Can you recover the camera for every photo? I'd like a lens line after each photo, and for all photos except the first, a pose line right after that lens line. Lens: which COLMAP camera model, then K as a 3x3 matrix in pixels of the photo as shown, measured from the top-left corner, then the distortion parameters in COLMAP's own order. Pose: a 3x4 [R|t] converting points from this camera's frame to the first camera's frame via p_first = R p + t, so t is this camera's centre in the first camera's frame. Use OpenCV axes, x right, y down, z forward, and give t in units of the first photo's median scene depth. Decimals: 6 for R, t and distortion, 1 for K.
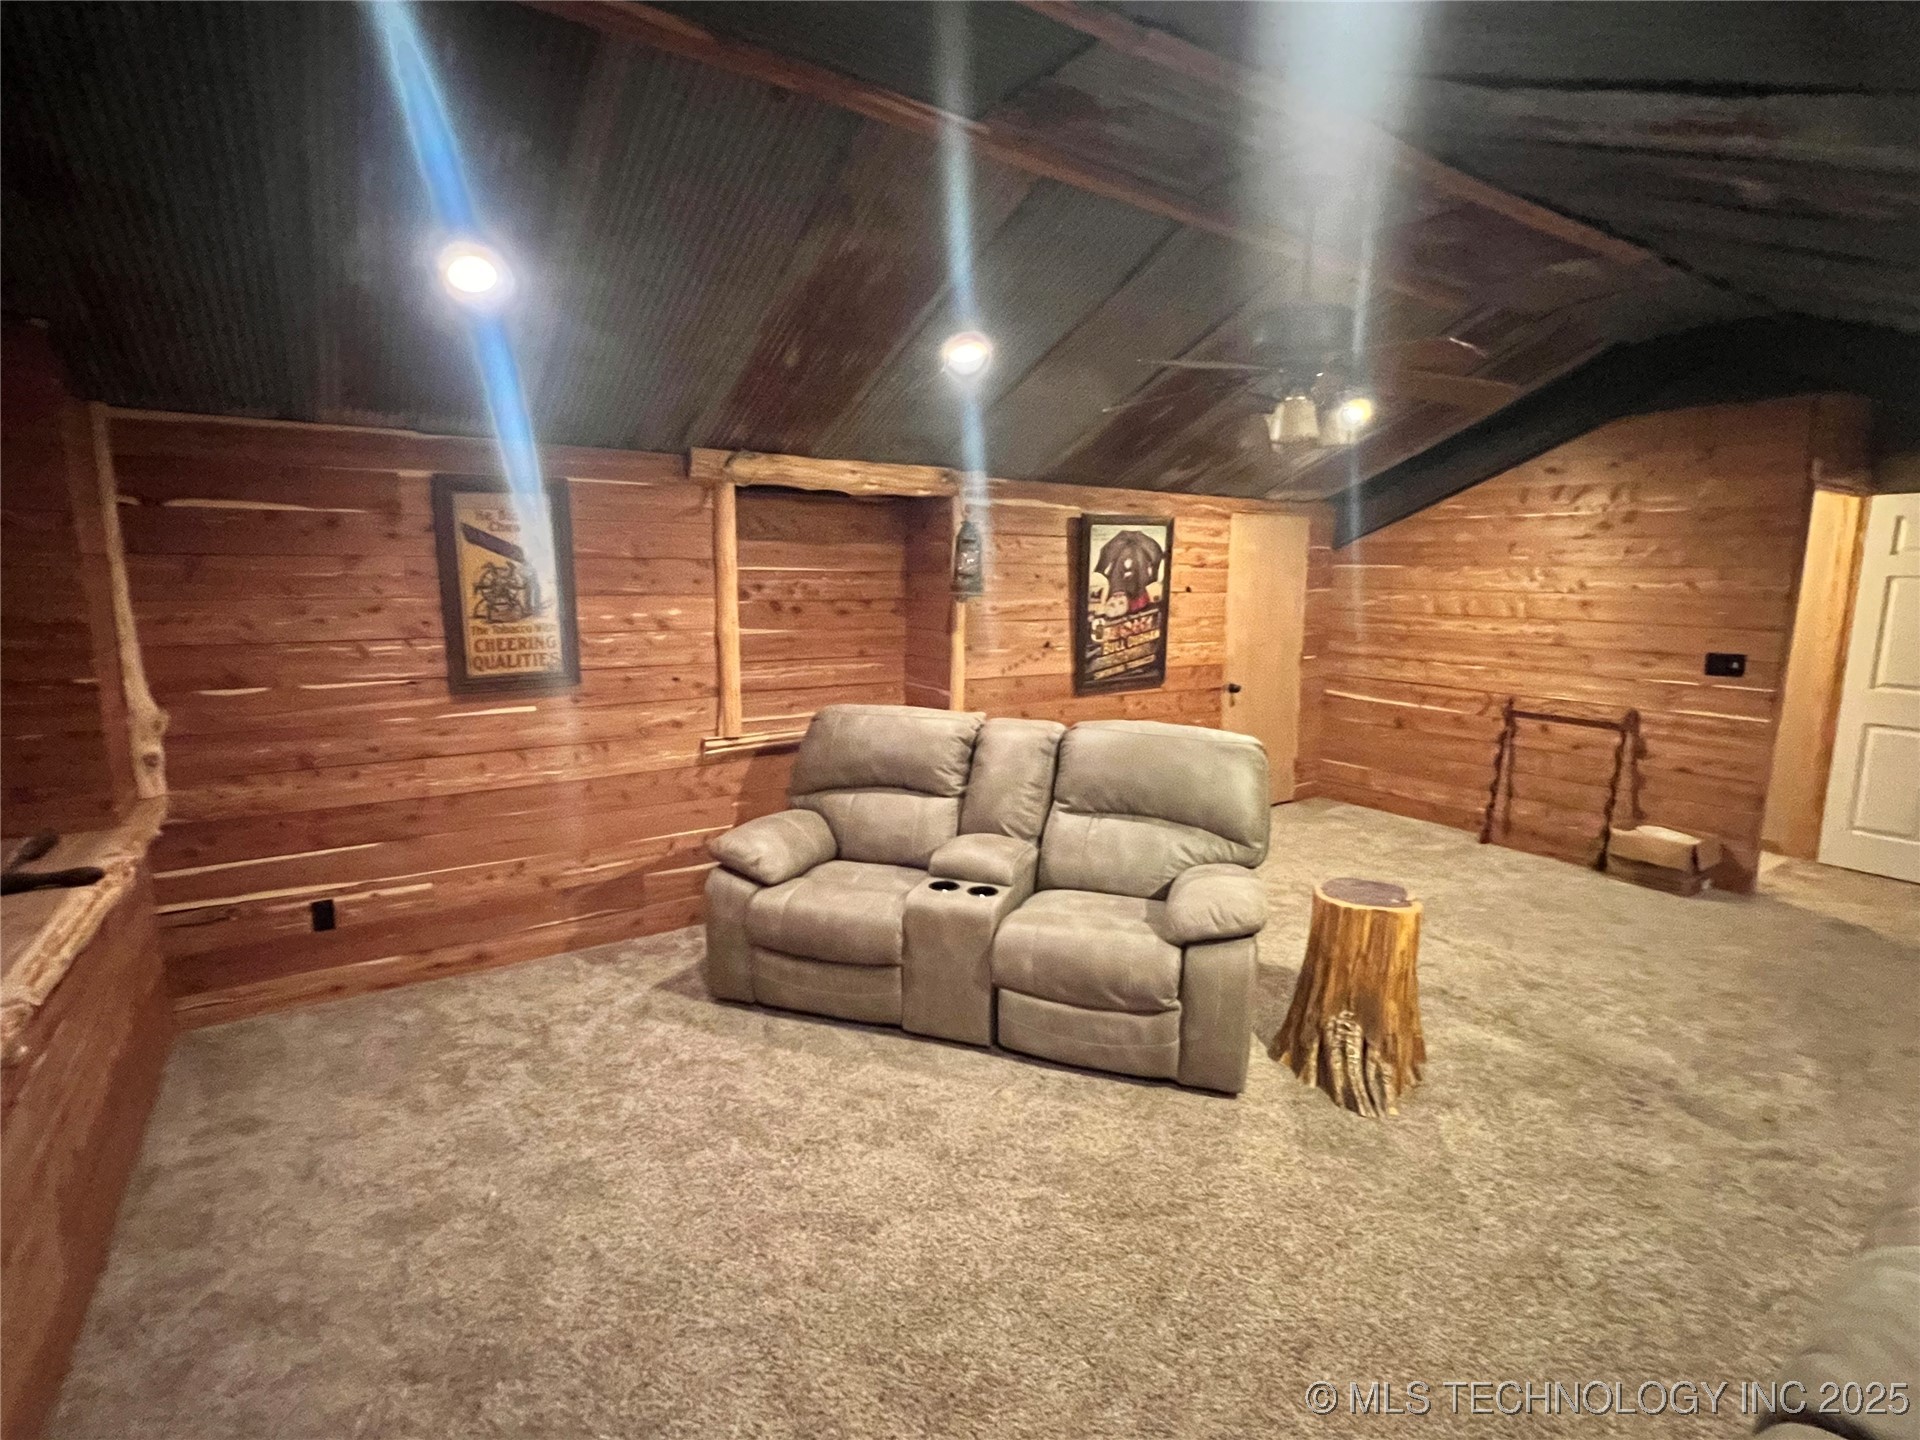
lens RADIAL K [[913.3, 0, 961.5], [0, 913.3, 713.3], [0, 0, 1]] dist [-0.000612, -0.000323]
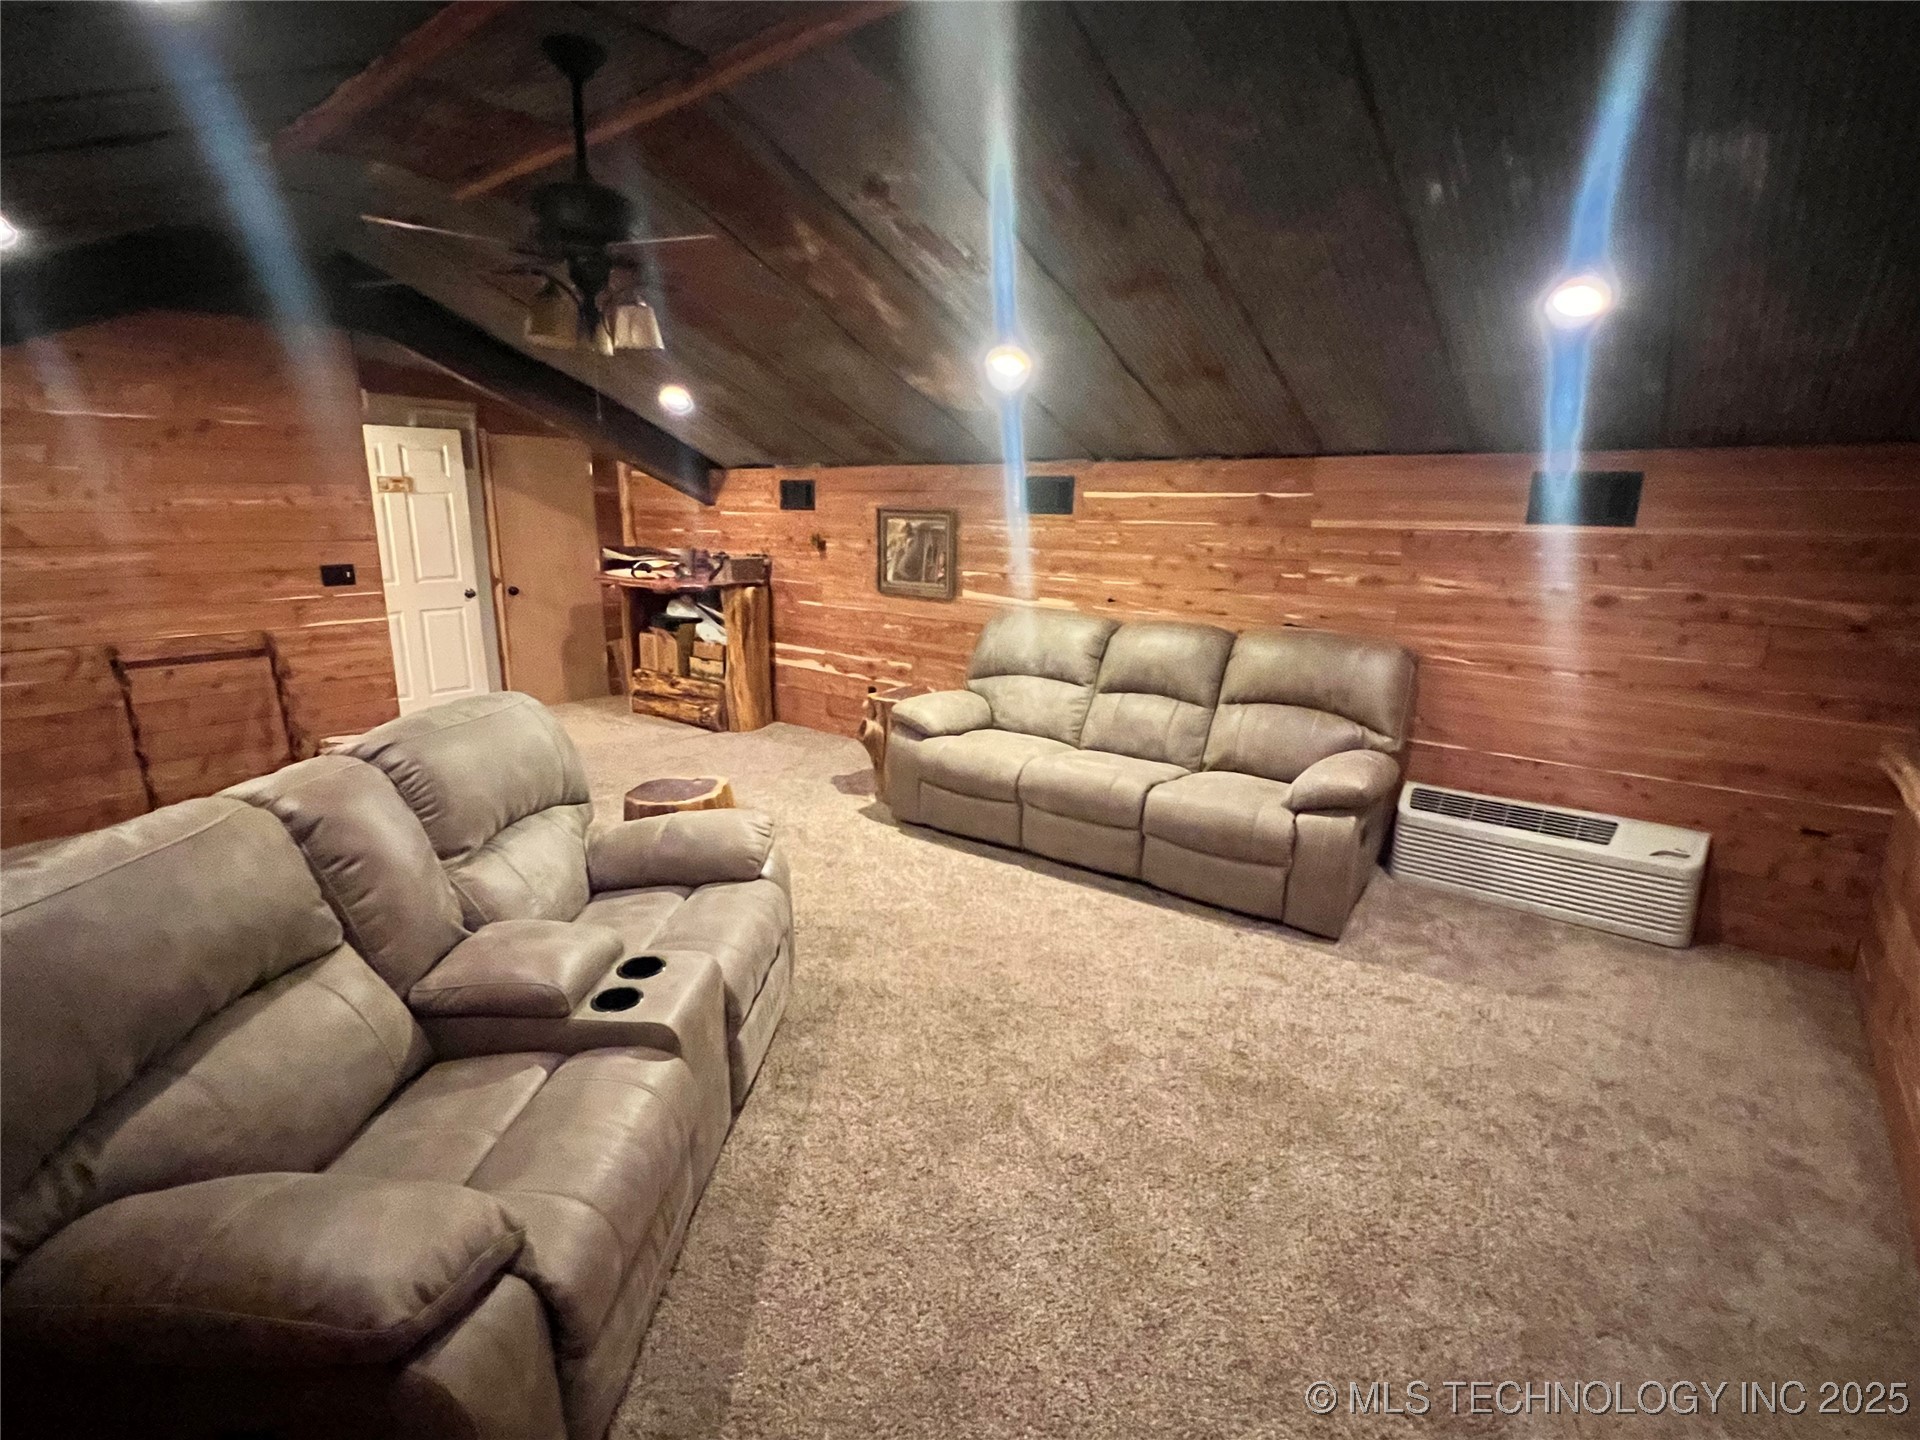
lens RADIAL K [[913.3, 0, 961.5], [0, 913.3, 713.3], [0, 0, 1]] dist [-0.000612, -0.000323]
pose [[-0.302559, -0.225340, 0.926110, -0.410056], [0.134988, 0.951726, 0.275673, -0.091222], [-0.943523, 0.208421, -0.257535, 0.582551]]
